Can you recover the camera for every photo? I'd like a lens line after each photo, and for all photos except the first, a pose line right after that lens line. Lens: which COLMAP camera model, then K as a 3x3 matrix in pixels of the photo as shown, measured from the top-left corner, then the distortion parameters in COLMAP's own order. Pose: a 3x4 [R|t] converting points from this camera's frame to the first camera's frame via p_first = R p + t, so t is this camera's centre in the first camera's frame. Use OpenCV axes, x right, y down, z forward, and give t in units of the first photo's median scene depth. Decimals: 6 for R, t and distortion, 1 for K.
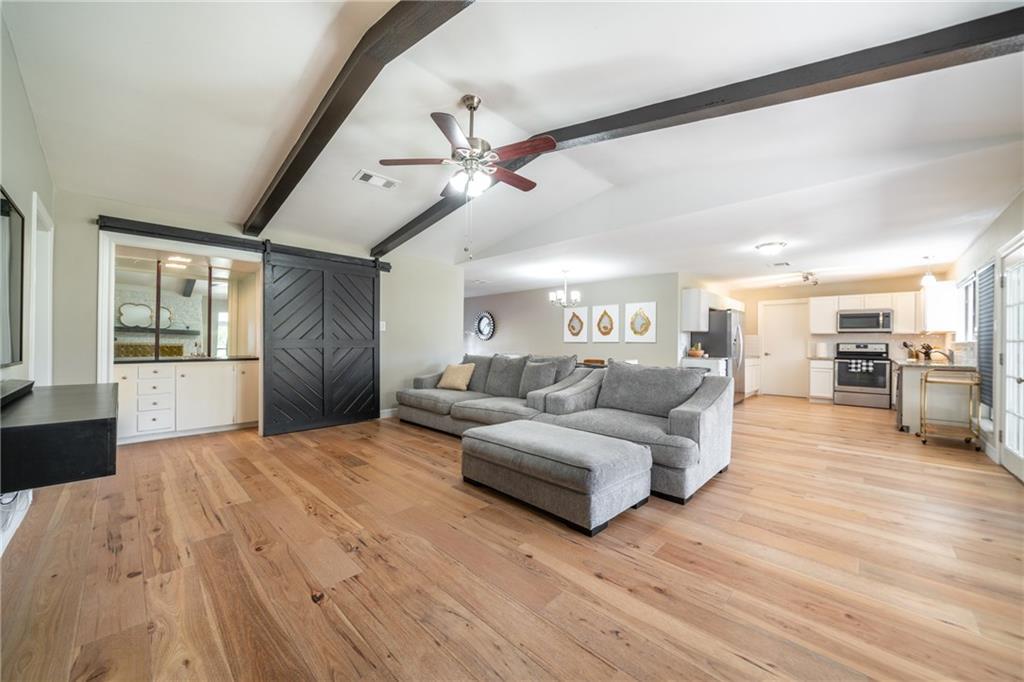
lens RADIAL K [[379.5, 0, 512.0], [0, 379.5, 341.0], [0, 0, 1]] dist [-0.003708, -0.000153]
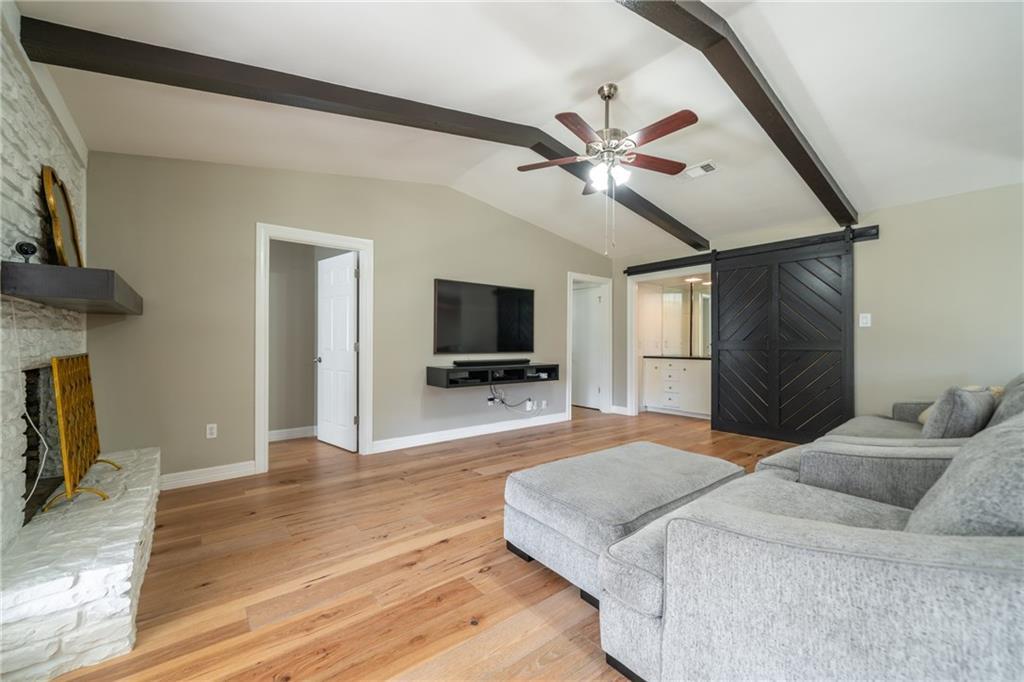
lens RADIAL K [[412.0, 0, 512.0], [0, 412.0, 341.0], [0, 0, 1]] dist [-0.001033, -0.000057]
pose [[-0.121497, -0.009752, -0.992544, 0.377091], [0.003730, 0.999940, -0.010281, 0.003617], [0.992585, -0.004951, -0.121454, 0.349055]]
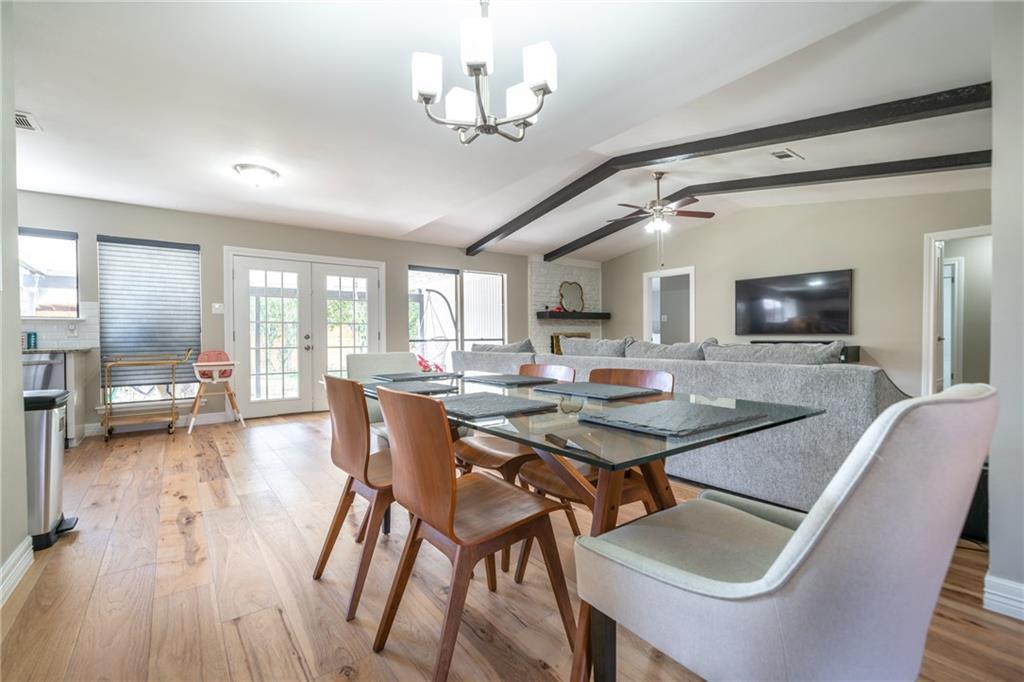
lens RADIAL K [[446.2, 0, 512.0], [0, 446.2, 341.0], [0, 0, 1]] dist [0.001294, 0.000183]
pose [[-0.987606, -0.010400, 0.156610, 0.092756], [-0.008808, 0.999902, 0.010851, 0.020758], [-0.156708, 0.009338, -0.987601, 1.191275]]
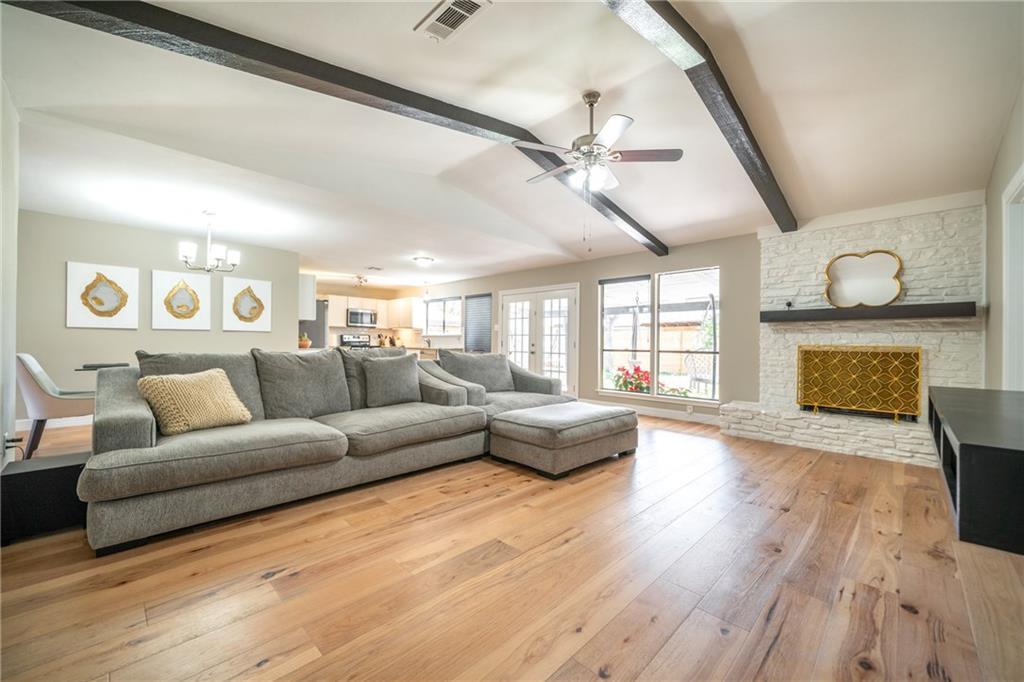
lens RADIAL K [[398.4, 0, 512.0], [0, 398.4, 341.0], [0, 0, 1]] dist [-0.001881, -0.000289]
pose [[0.013272, -0.005679, 0.999896, -0.471171], [-0.018316, 0.999815, 0.005921, 0.009911], [-0.999744, -0.018393, 0.013165, 0.468923]]
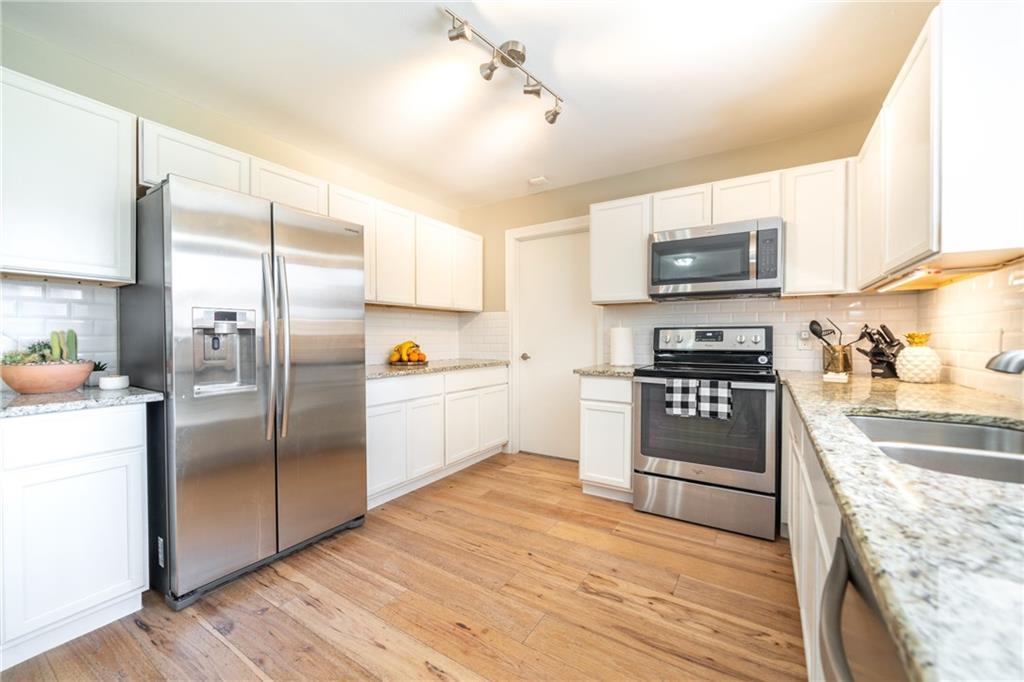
lens RADIAL K [[398.4, 0, 512.0], [0, 398.4, 341.0], [0, 0, 1]] dist [-0.001881, -0.000289]
pose [[0.979857, -0.016154, 0.199044, 0.705258], [0.012543, 0.999733, 0.019393, 0.010375], [-0.199304, -0.016506, 0.979799, 0.706097]]
